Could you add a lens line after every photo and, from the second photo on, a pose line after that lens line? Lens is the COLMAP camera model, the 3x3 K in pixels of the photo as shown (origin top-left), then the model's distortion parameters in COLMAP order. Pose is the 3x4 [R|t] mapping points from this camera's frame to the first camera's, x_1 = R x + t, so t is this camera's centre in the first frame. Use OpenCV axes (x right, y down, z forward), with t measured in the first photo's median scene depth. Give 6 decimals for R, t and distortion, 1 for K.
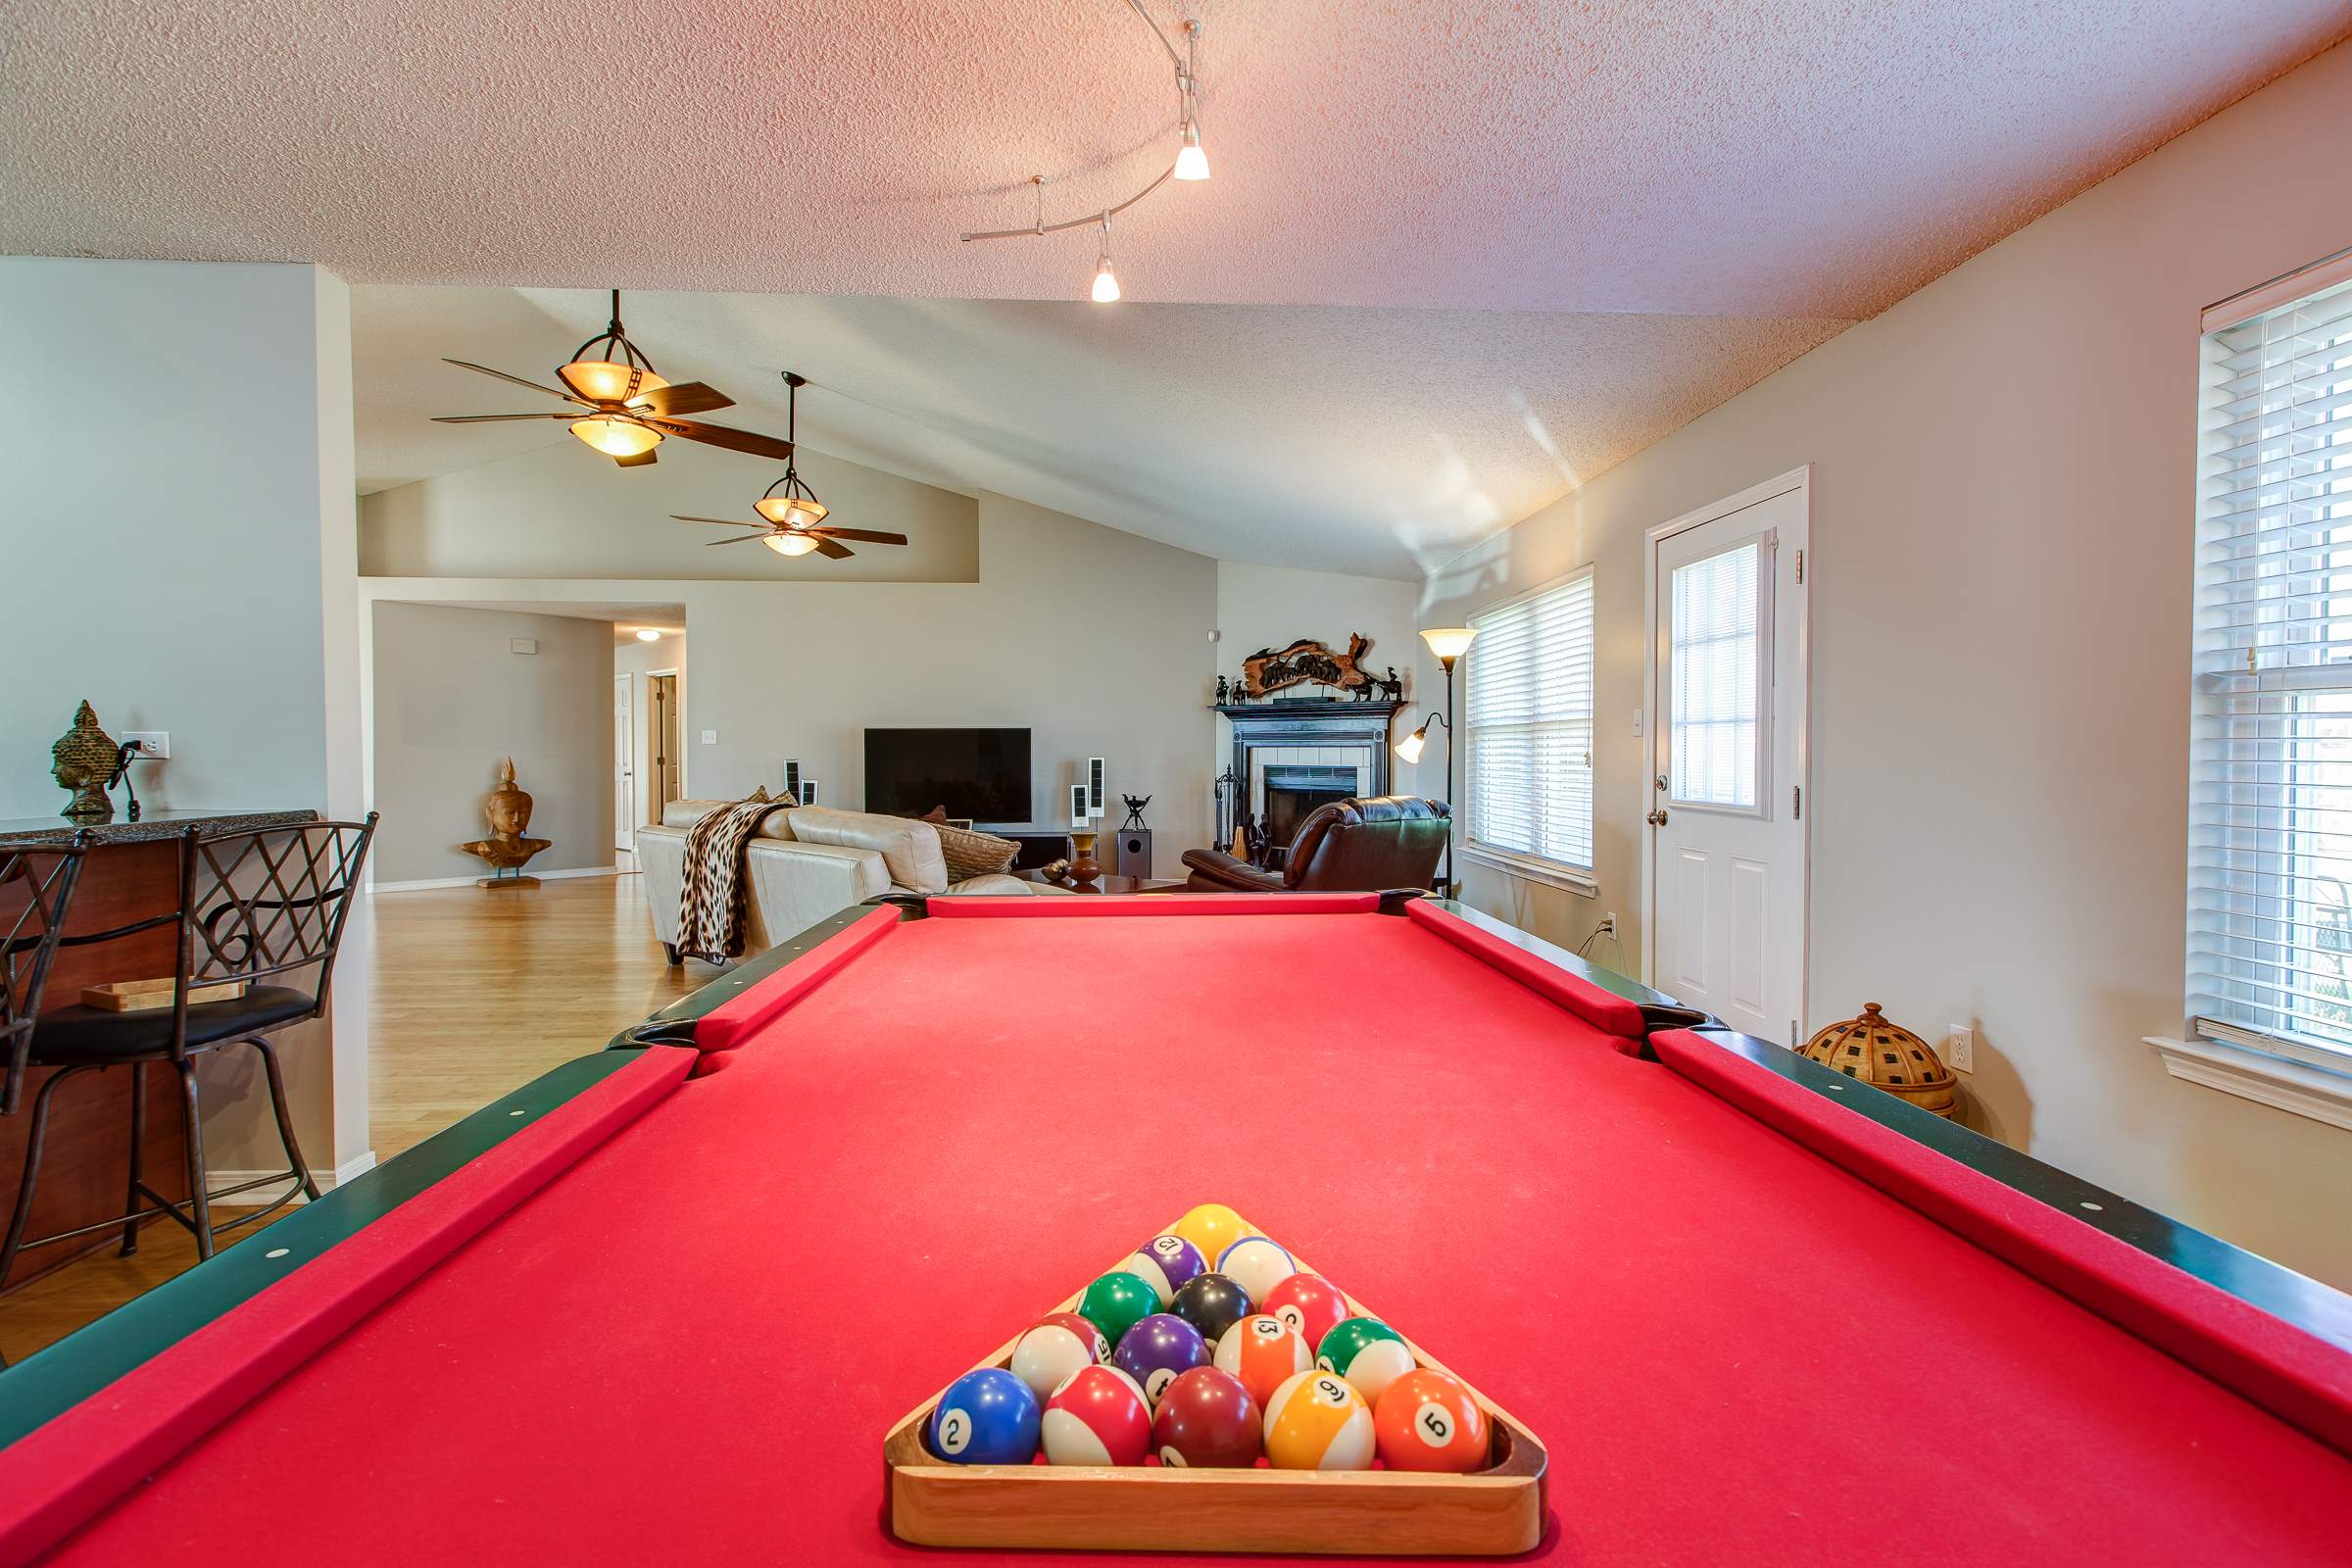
lens RADIAL K [[1042.7, 0, 1184.7], [0, 1042.7, 773.0], [0, 0, 1]] dist [0.003630, 0.000832]
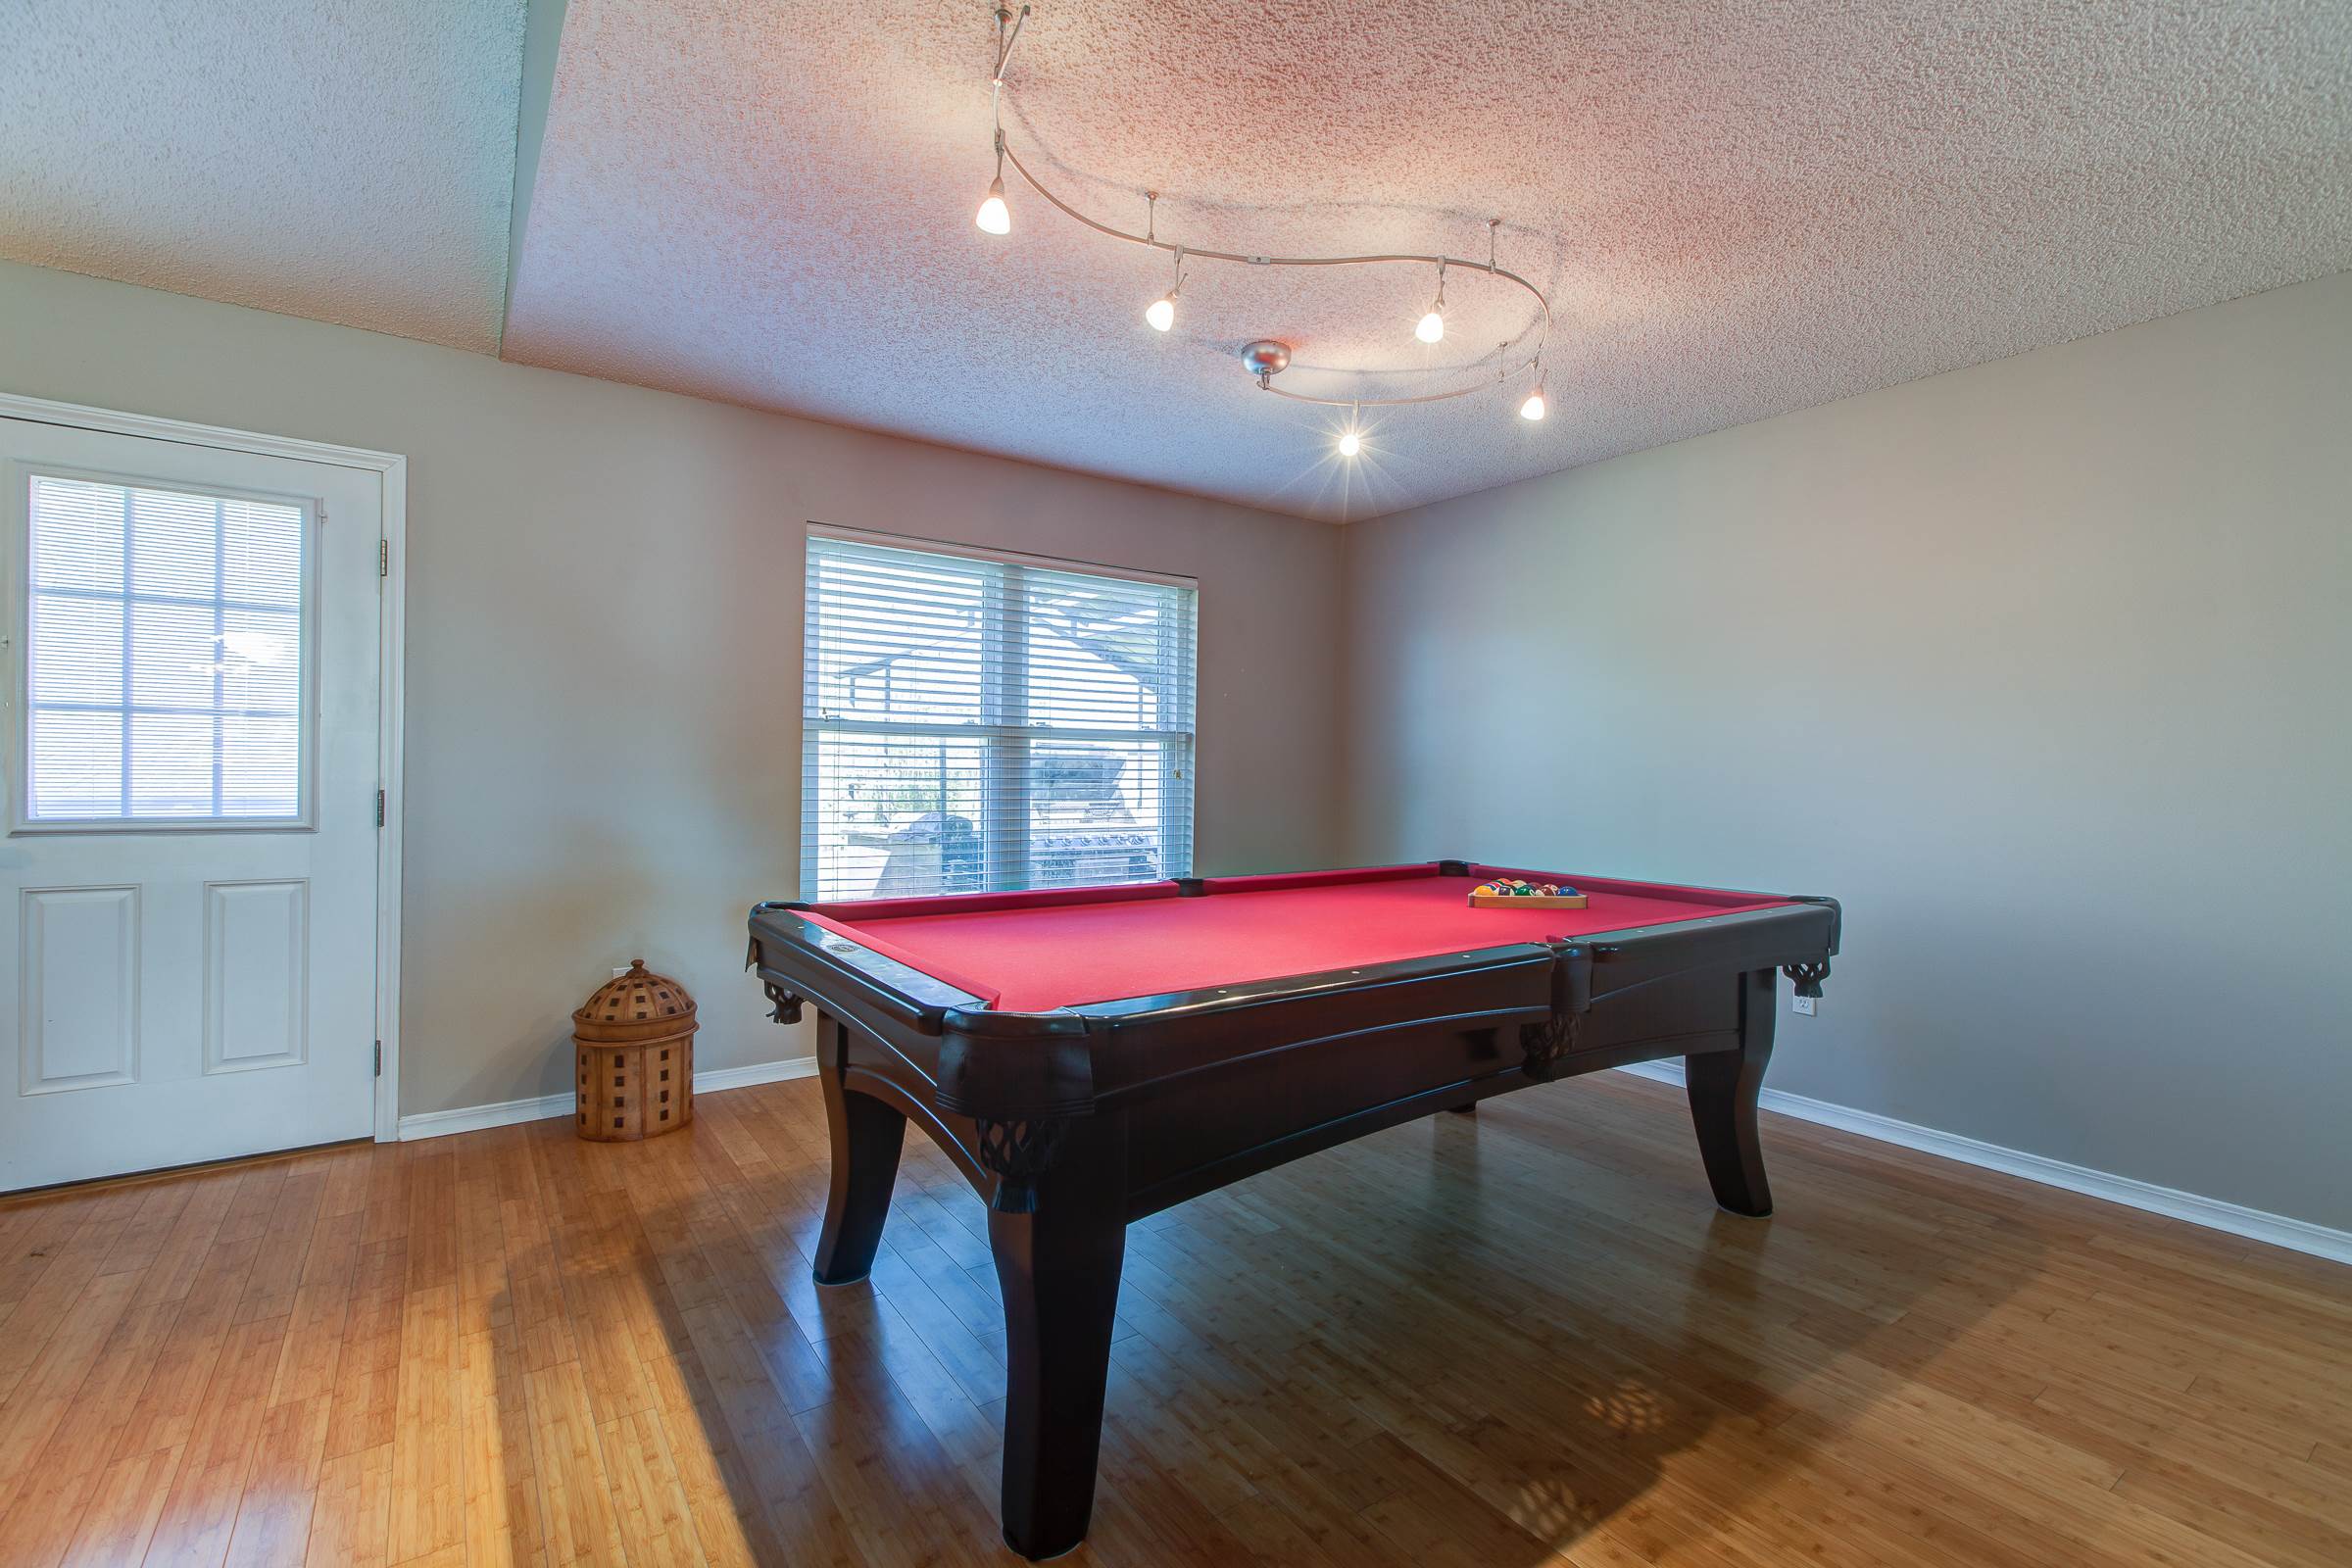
lens RADIAL K [[1042.7, 0, 1184.7], [0, 1042.7, 773.0], [0, 0, 1]] dist [0.003630, 0.000832]
pose [[-0.531917, -0.010622, 0.846730, -0.234888], [0.004235, 0.999875, 0.015203, -0.005667], [-0.846786, 0.011673, -0.531806, 0.353484]]
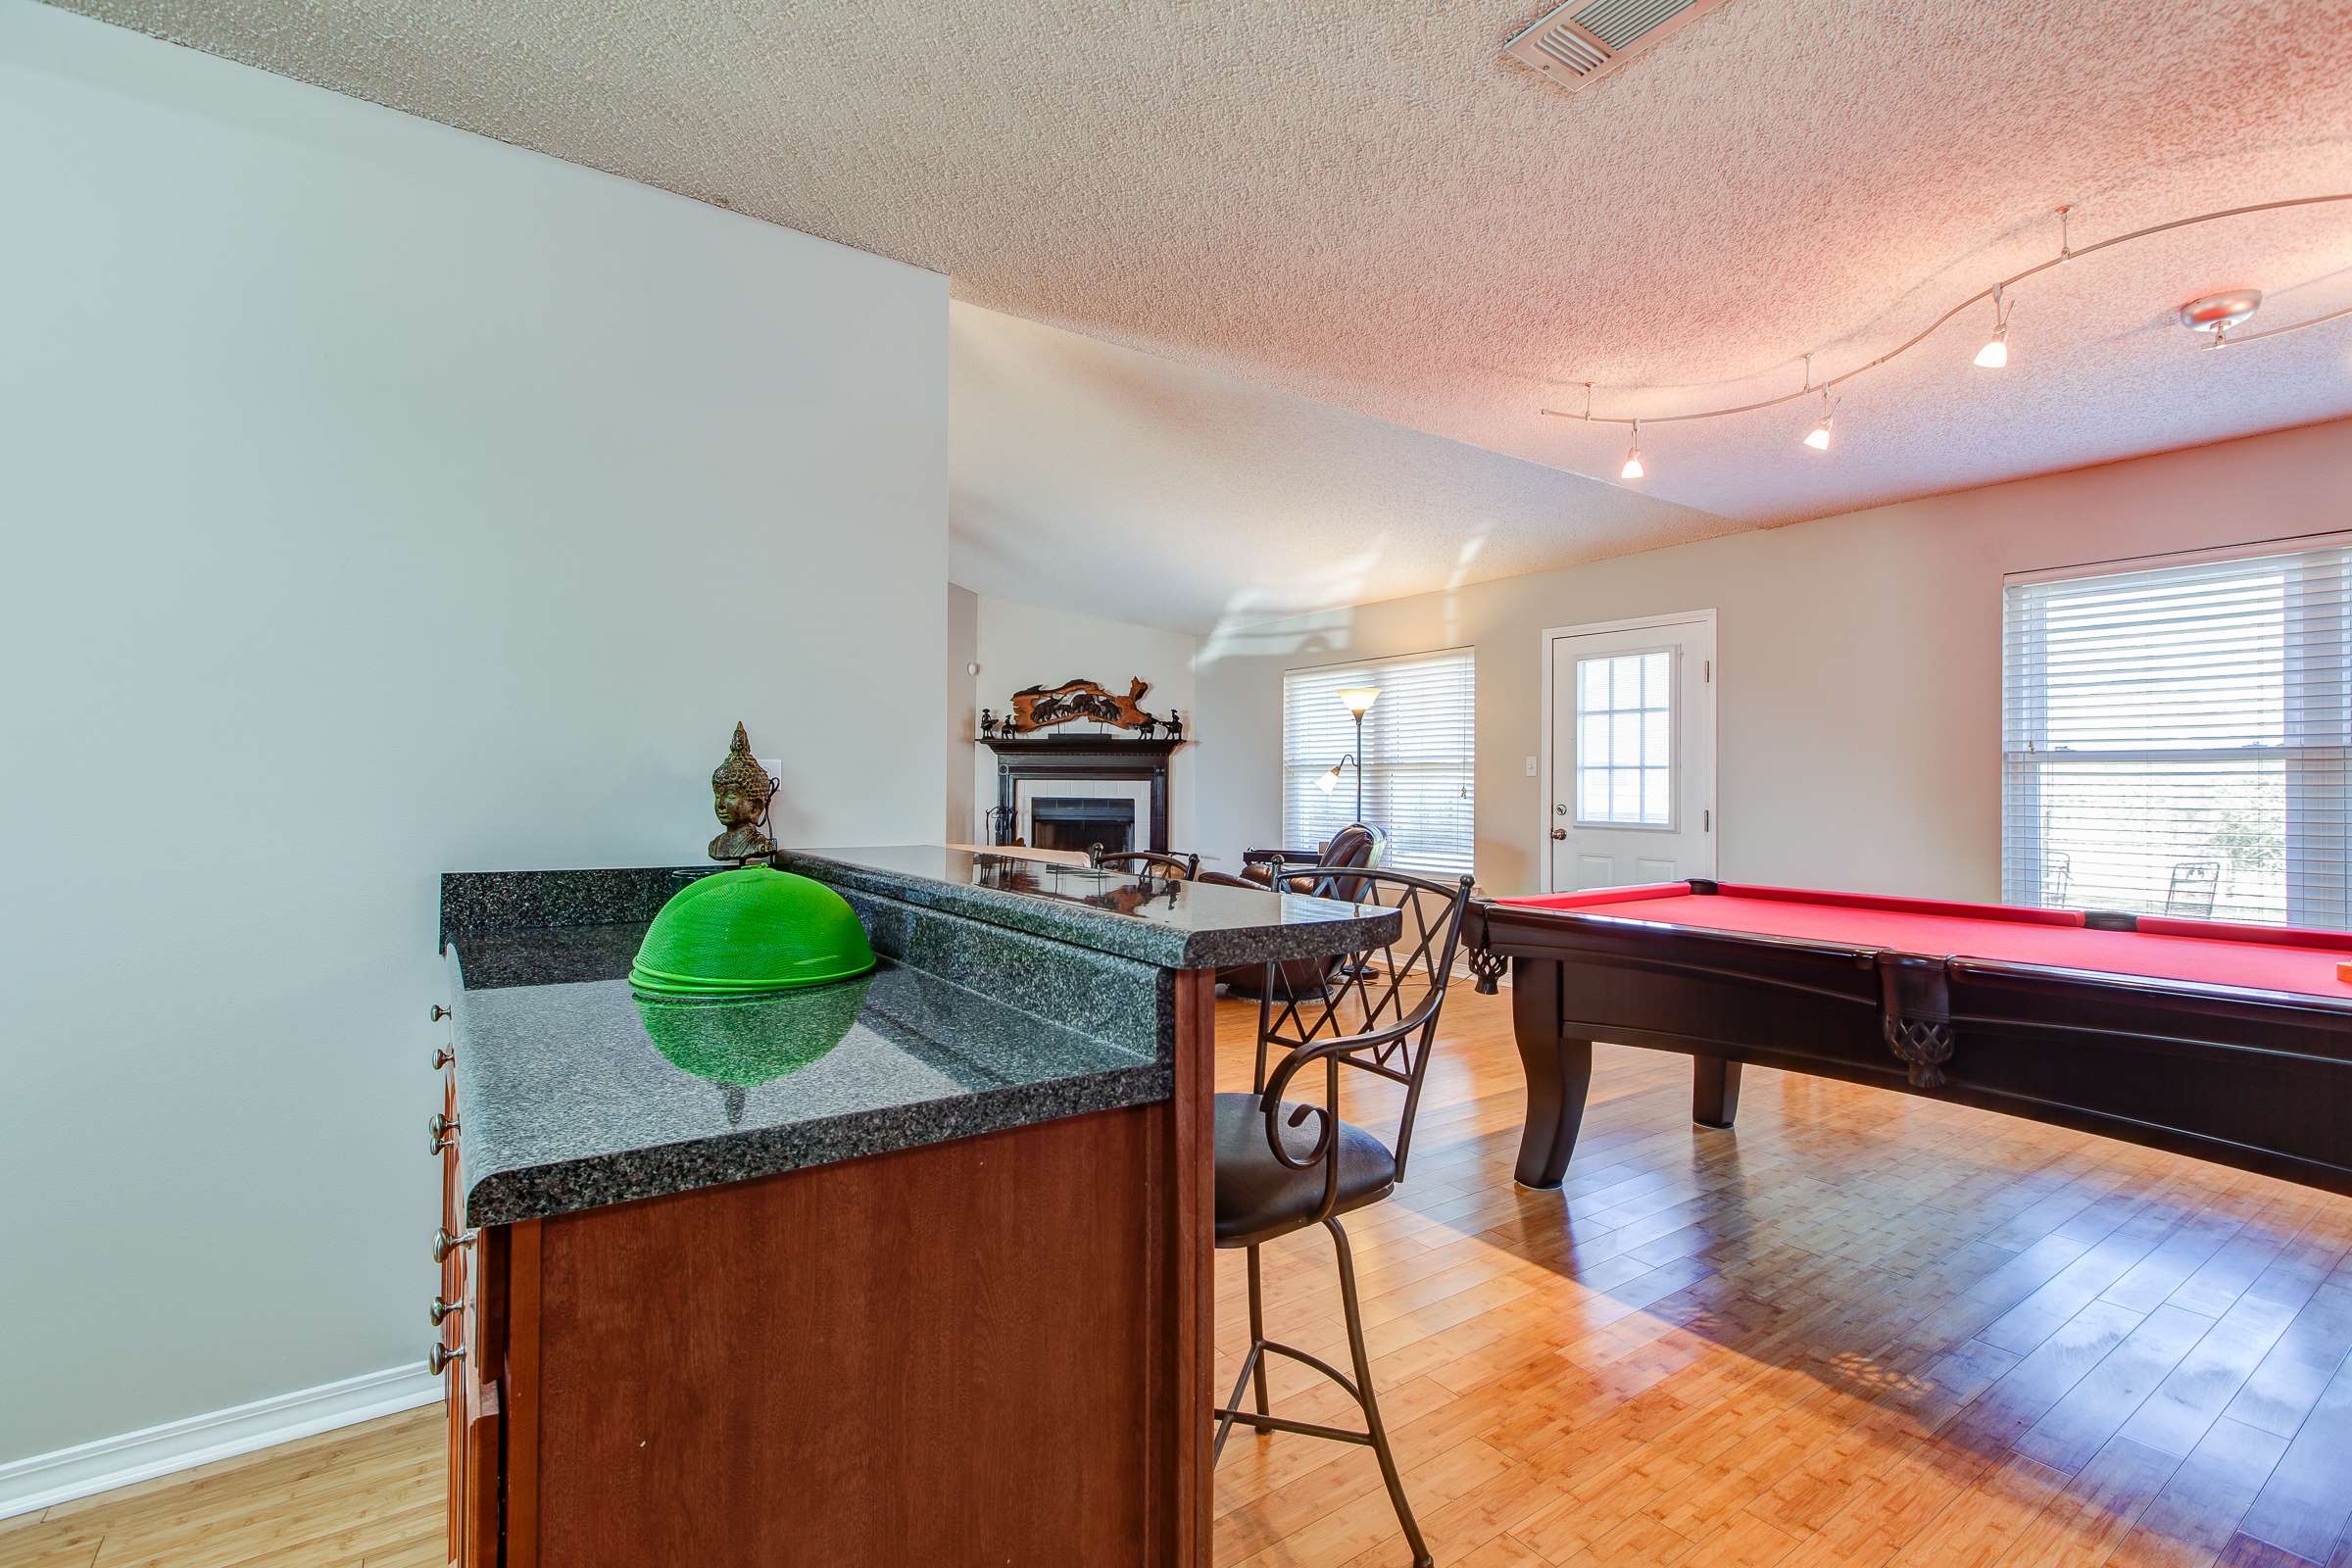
lens RADIAL K [[1074.8, 0, 1176.0], [0, 1074.8, 784.0], [0, 0, 1]] dist [0.001256, 0.000356]
pose [[0.851171, 0.005588, 0.524859, -0.373222], [0.004659, 0.999824, -0.018199, -0.000693], [-0.524868, 0.017936, 0.850994, 0.017141]]
